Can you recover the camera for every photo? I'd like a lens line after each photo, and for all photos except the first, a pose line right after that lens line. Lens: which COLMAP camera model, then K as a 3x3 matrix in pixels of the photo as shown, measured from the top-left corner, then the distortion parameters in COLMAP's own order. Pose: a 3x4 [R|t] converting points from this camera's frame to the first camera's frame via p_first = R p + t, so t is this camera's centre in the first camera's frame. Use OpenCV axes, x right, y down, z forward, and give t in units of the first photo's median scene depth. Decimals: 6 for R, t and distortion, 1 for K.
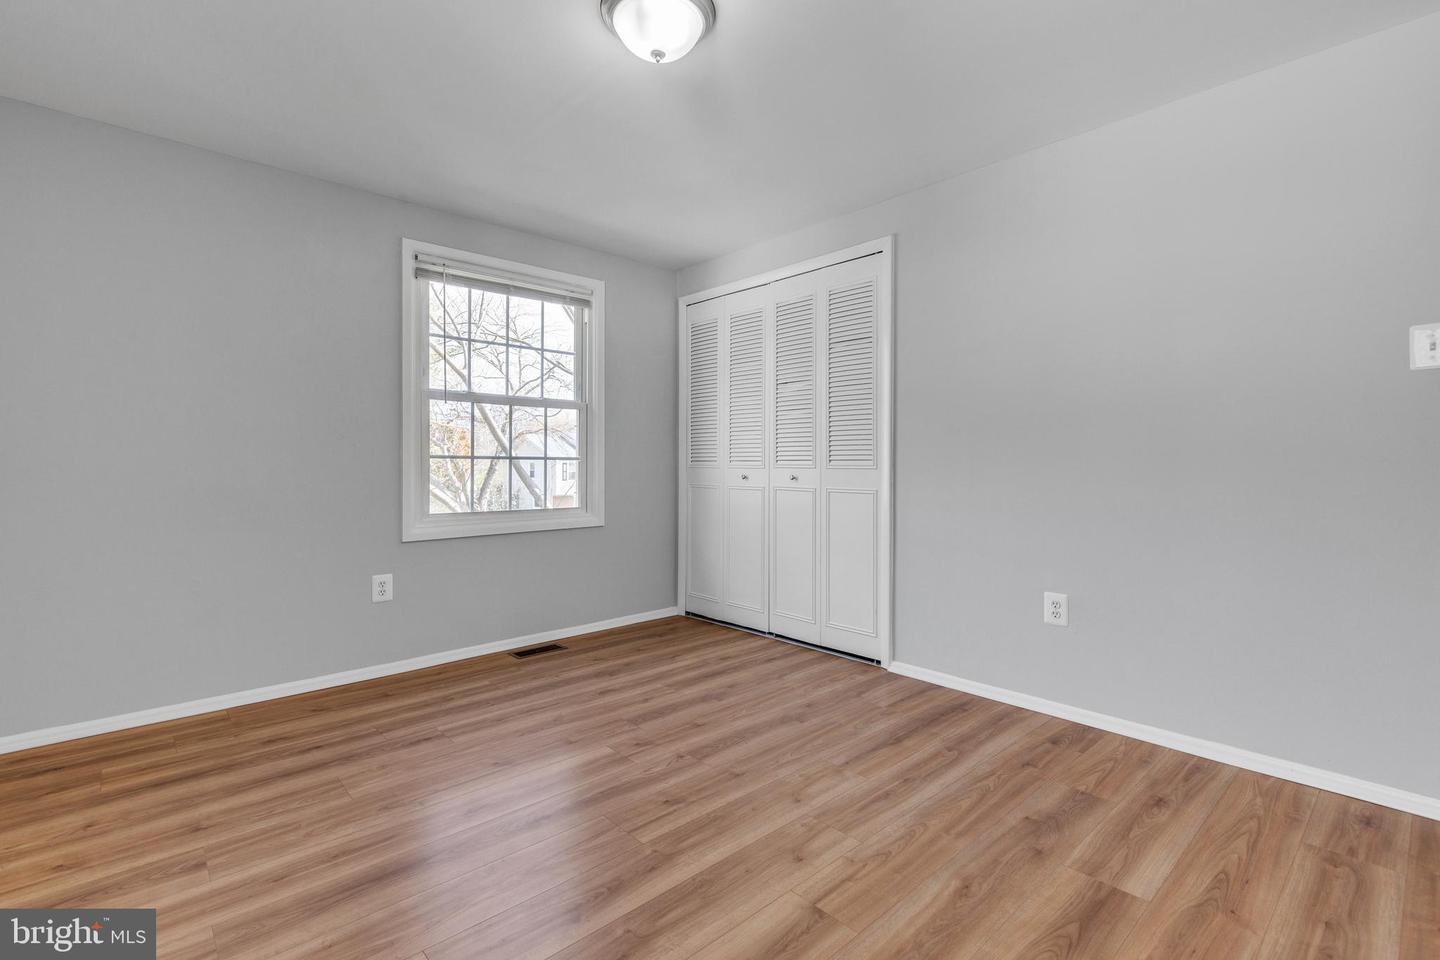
lens RADIAL K [[660.1, 0, 721.2], [0, 660.1, 468.6], [0, 0, 1]] dist [0.003612, -0.000080]
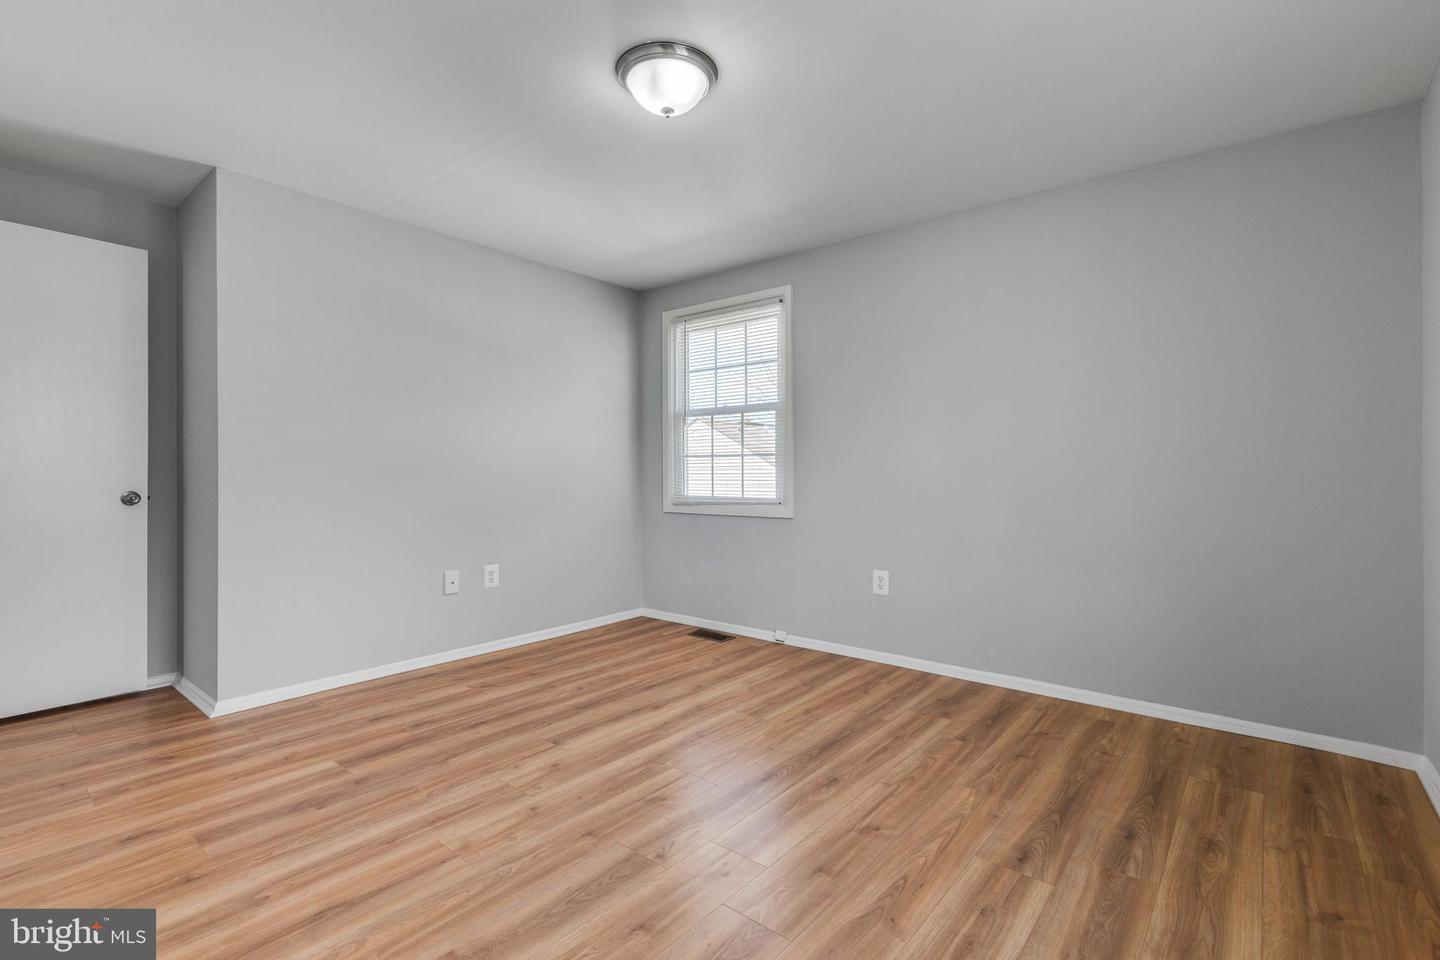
lens RADIAL K [[657.0, 0, 720.5], [0, 657.0, 477.9], [0, 0, 1]] dist [0.011357, -0.003962]
pose [[-0.990945, 0.002234, -0.134250, -0.027273], [-0.000375, 0.999812, 0.019408, -0.018528], [0.134268, 0.019283, -0.990757, 1.665927]]
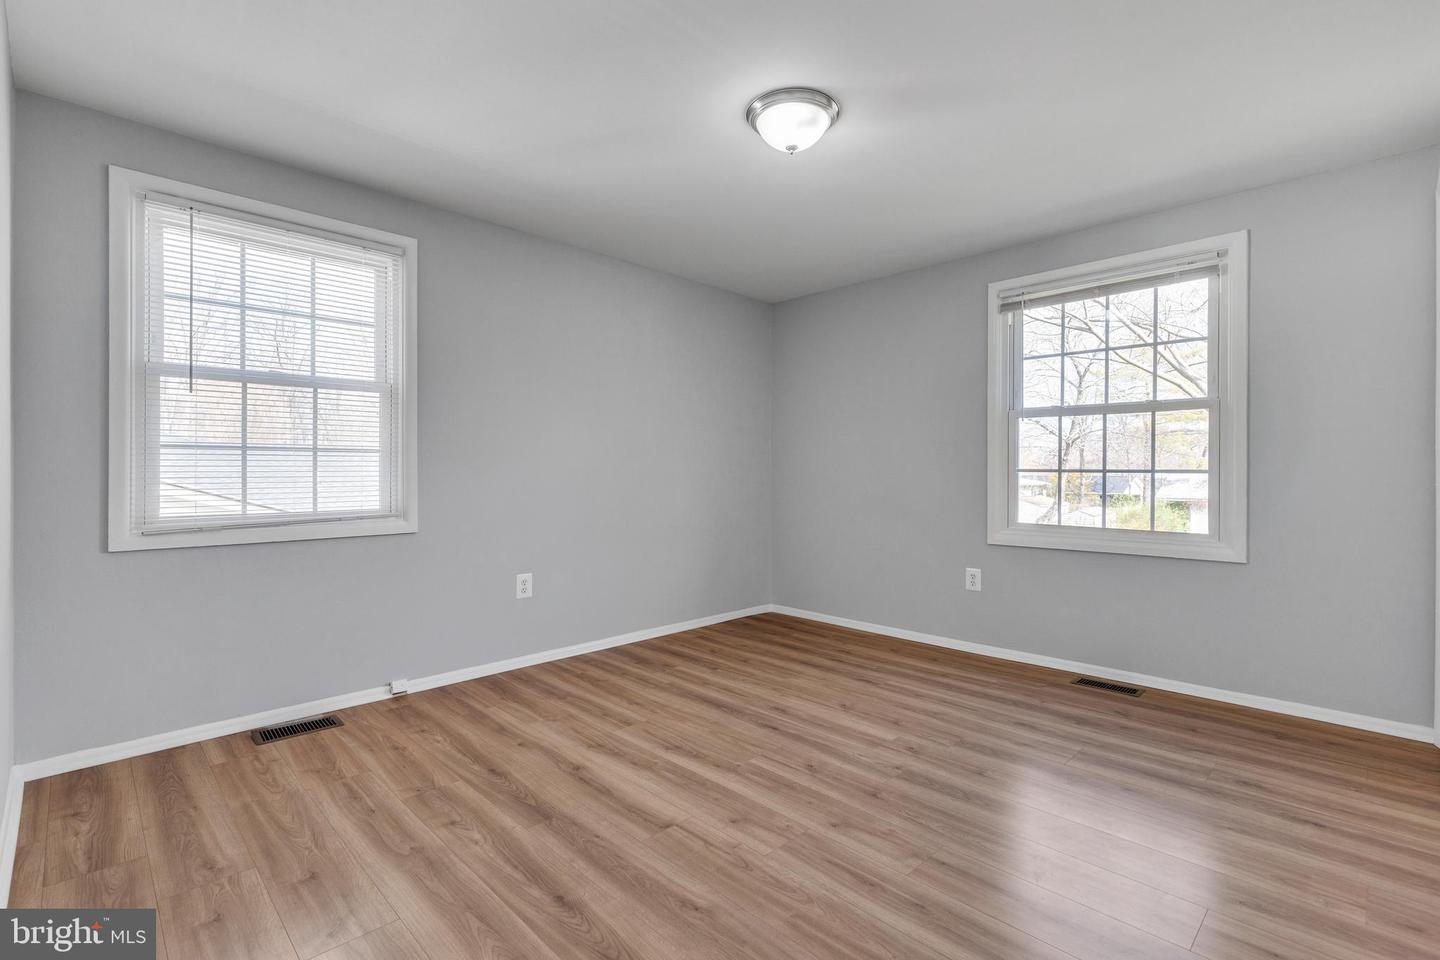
lens RADIAL K [[658.3, 0, 720.3], [0, 658.3, 475.1], [0, 0, 1]] dist [0.007219, -0.000461]
pose [[0.032138, 0.003391, -0.999478, 0.887201], [-0.011312, 0.999931, 0.003029, -0.011609], [0.999419, 0.011209, 0.032174, 0.653267]]
